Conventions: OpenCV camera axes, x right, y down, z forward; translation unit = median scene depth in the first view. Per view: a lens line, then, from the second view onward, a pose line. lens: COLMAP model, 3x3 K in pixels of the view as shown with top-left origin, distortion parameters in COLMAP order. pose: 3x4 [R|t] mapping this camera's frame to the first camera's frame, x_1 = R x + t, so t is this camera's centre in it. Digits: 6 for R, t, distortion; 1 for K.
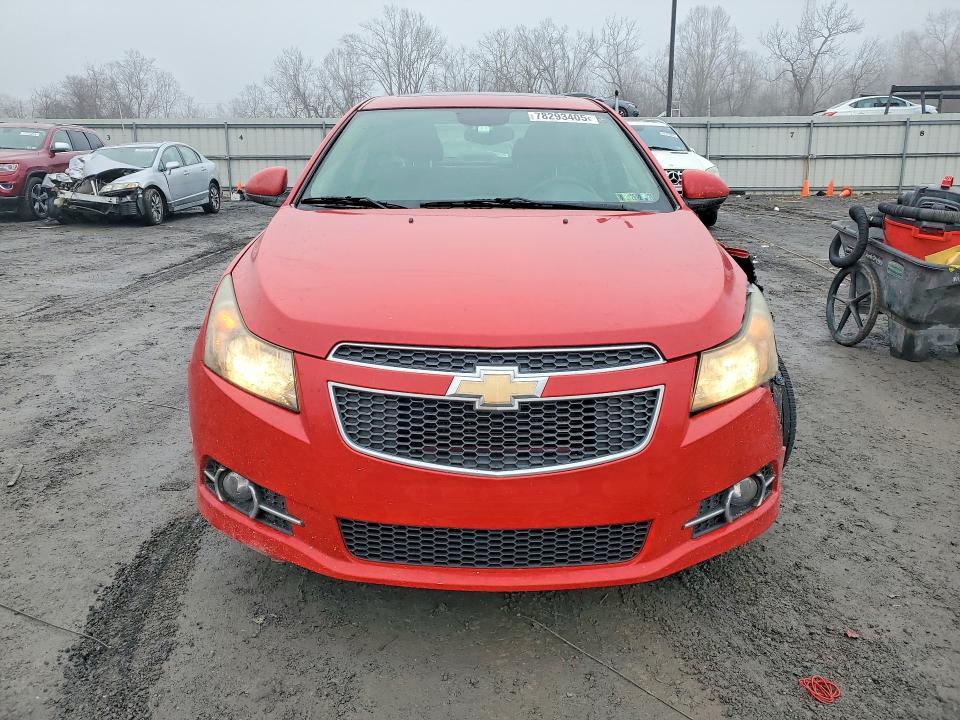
lens RADIAL K [[744.2, 0, 479.5], [0, 744.2, 360.2], [0, 0, 1]] dist [0.015817, 0.003395]
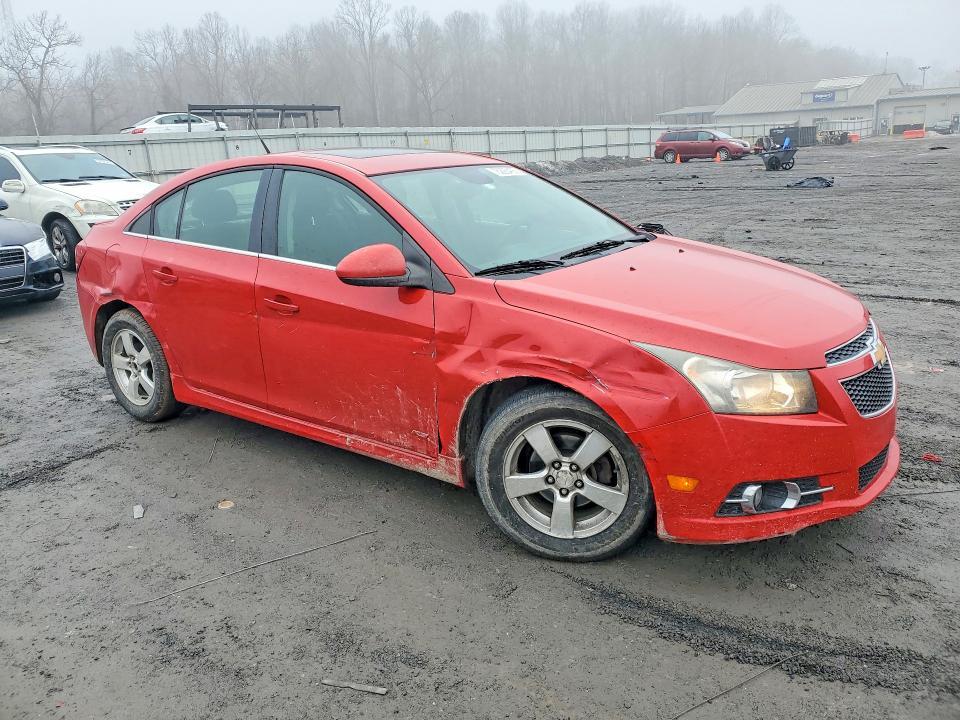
lens RADIAL K [[744.2, 0, 478.4], [0, 744.2, 358.3], [0, 0, 1]] dist [0.015817, 0.003395]
pose [[0.583257, -0.254449, 0.771406, -0.133042], [0.264384, 0.957427, 0.115908, -0.028076], [-0.768058, 0.136343, 0.625698, 0.049724]]
